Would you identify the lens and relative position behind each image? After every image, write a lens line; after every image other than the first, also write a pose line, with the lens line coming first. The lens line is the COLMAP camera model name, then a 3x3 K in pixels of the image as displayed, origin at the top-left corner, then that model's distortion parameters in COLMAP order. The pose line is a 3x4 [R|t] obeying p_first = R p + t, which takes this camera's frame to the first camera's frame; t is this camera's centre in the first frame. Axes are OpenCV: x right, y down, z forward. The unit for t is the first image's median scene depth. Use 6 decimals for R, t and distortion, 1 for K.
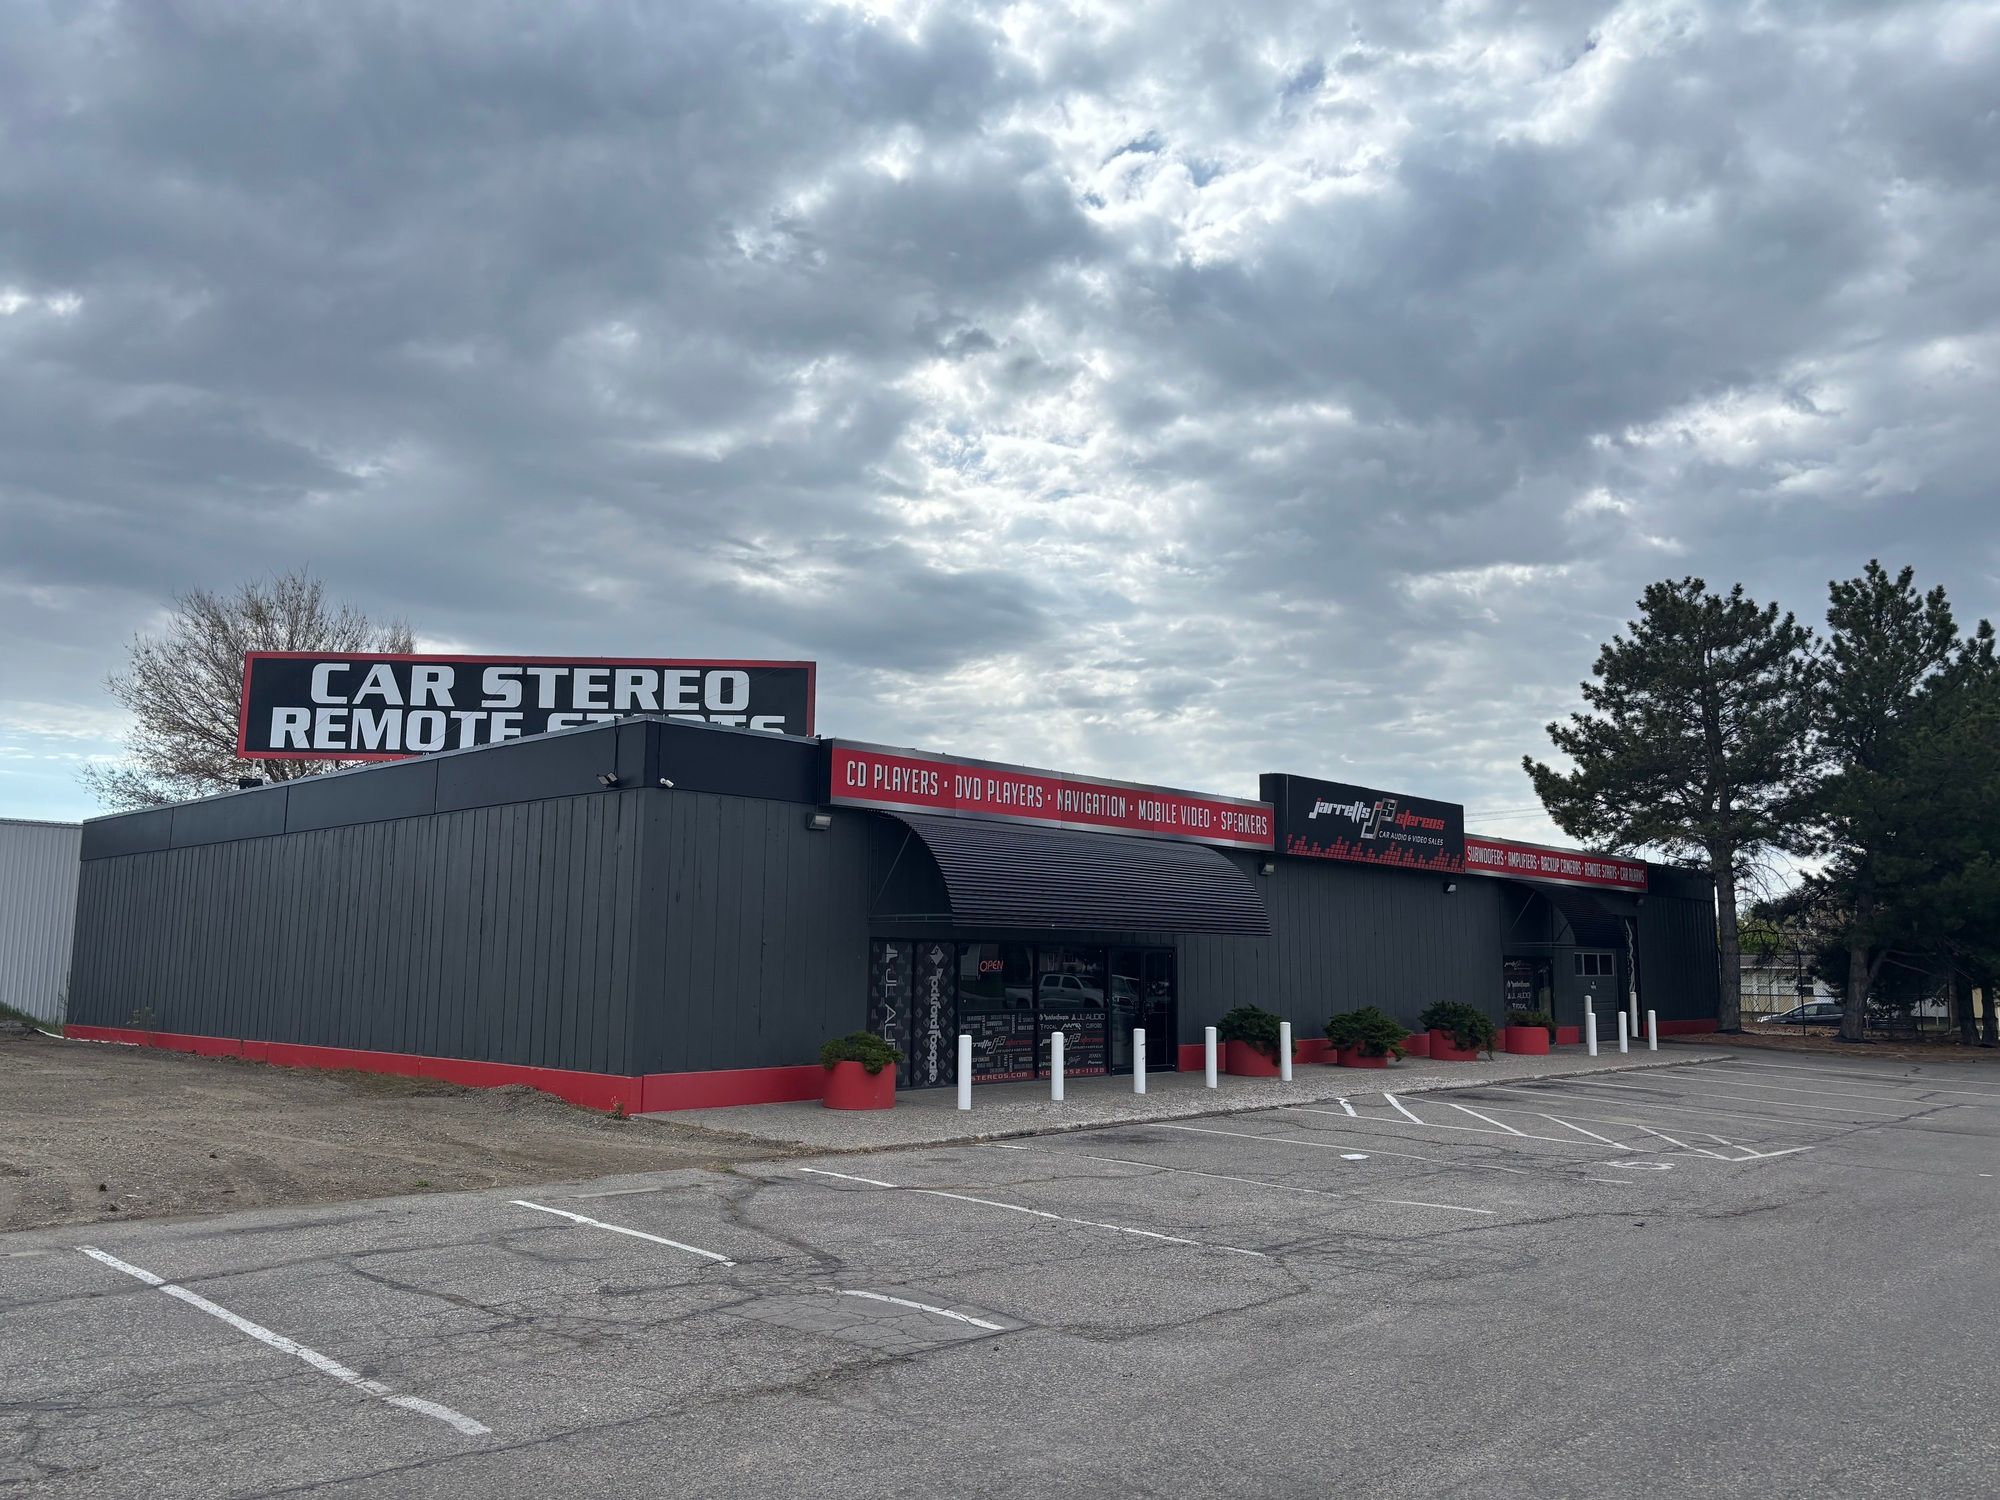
lens RADIAL K [[1509.3, 0, 991.4], [0, 1509.3, 766.4], [0, 0, 1]] dist [0.069247, -0.076648]
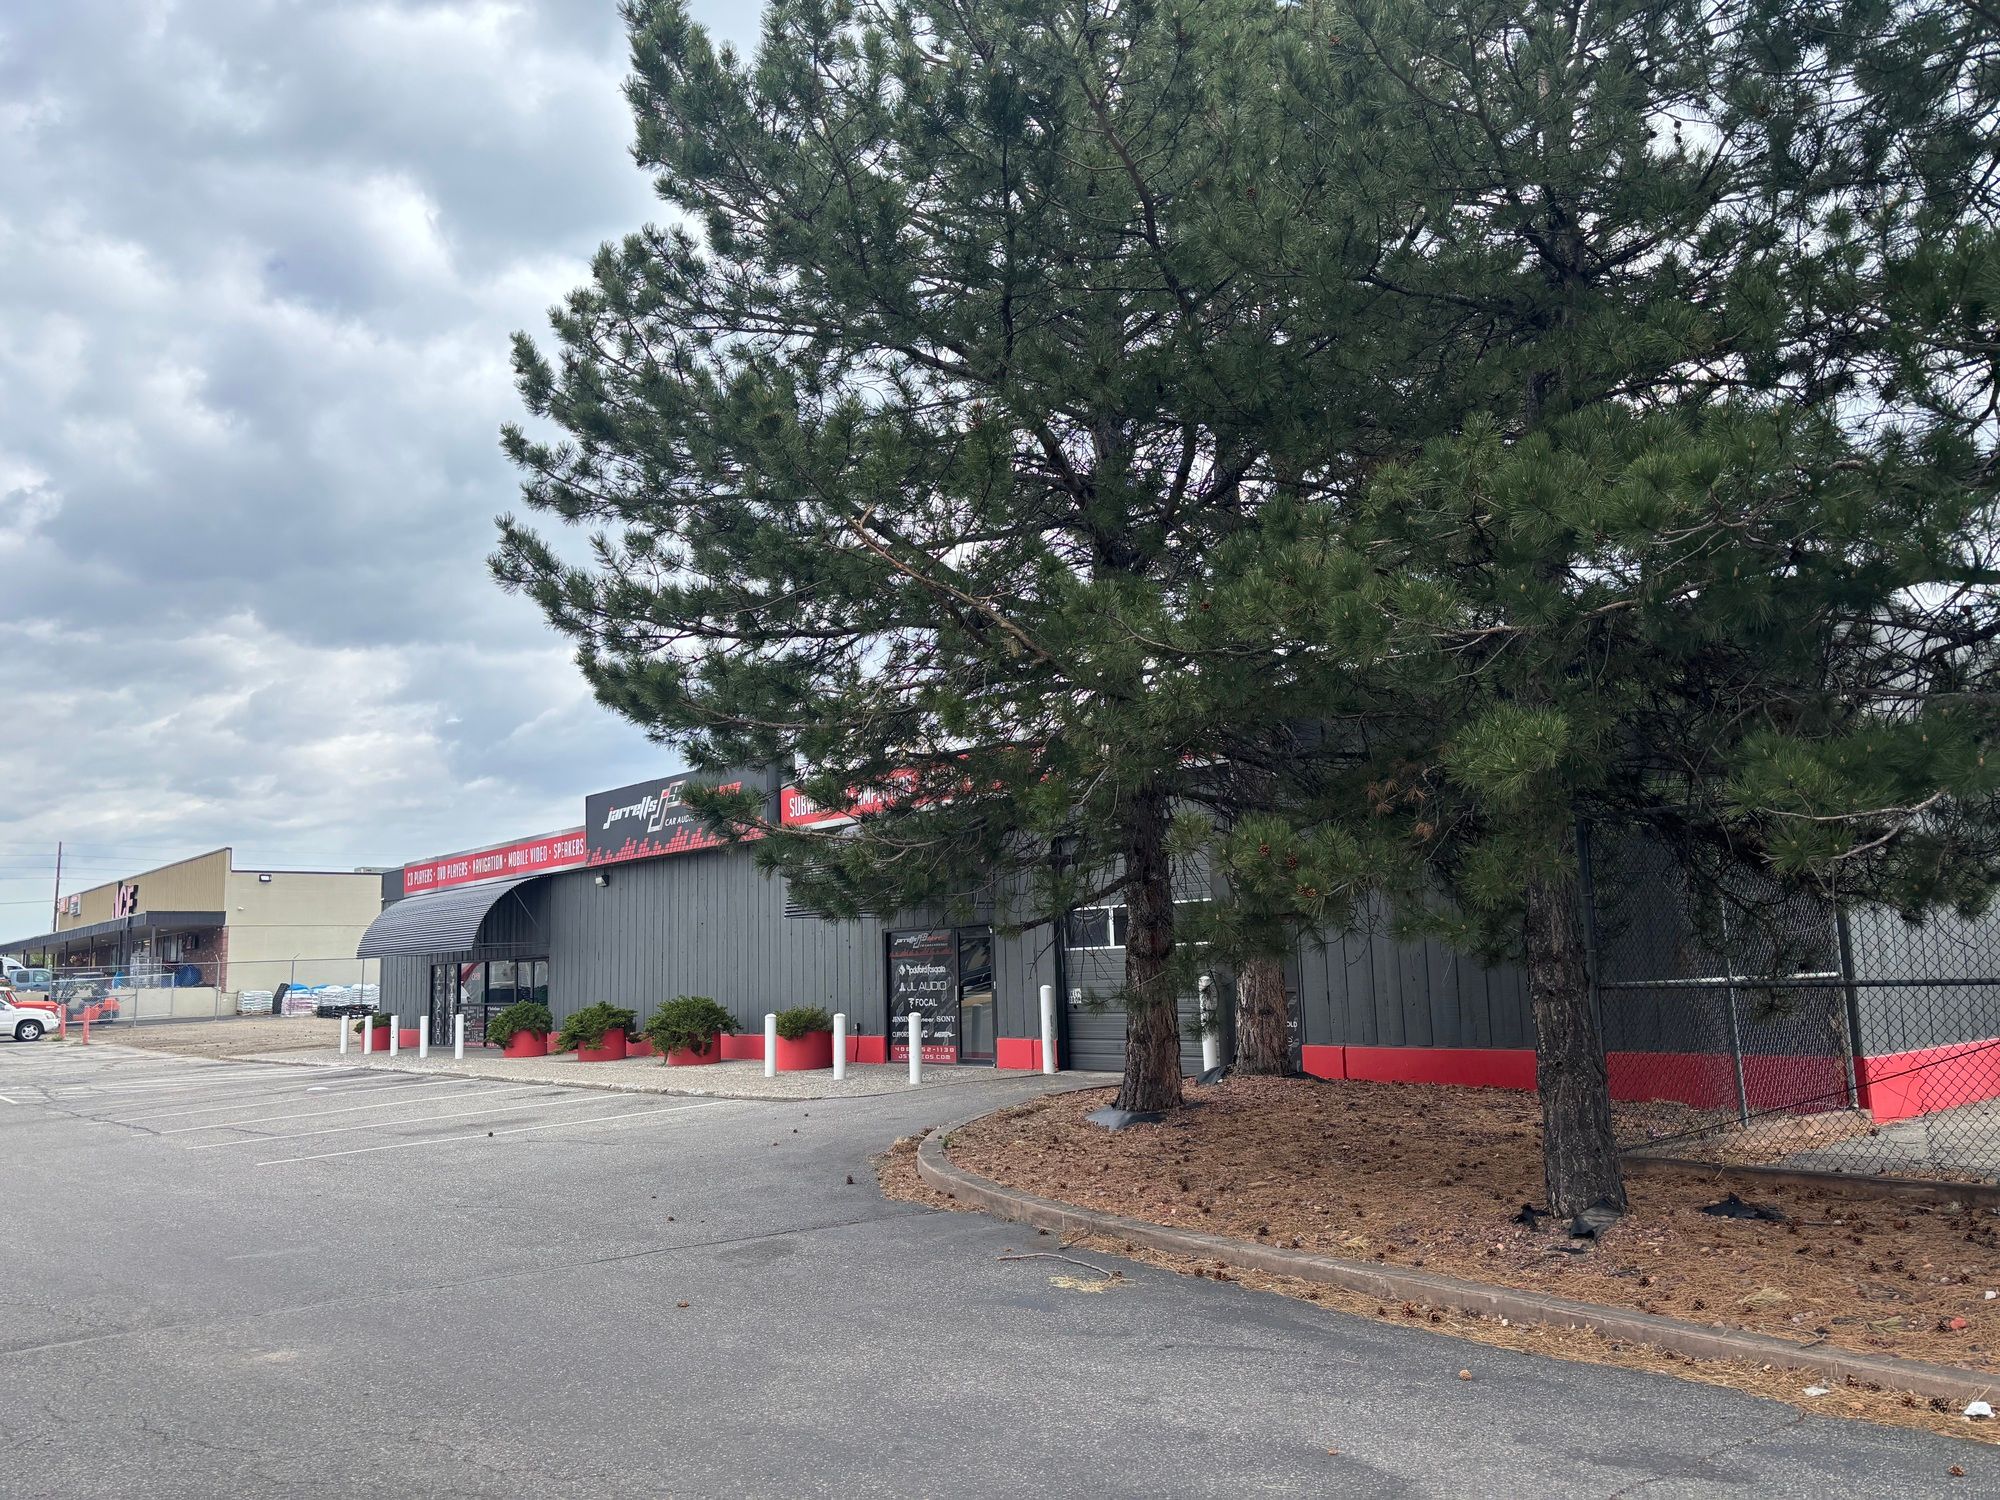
lens RADIAL K [[1499.0, 0, 990.5], [0, 1499.0, 785.4], [0, 0, 1]] dist [0.058473, -0.062376]
pose [[-0.104154, -0.127971, -0.986294, 1.190702], [0.162758, 0.976125, -0.143839, 0.194220], [0.981153, -0.175508, -0.080839, 1.301628]]
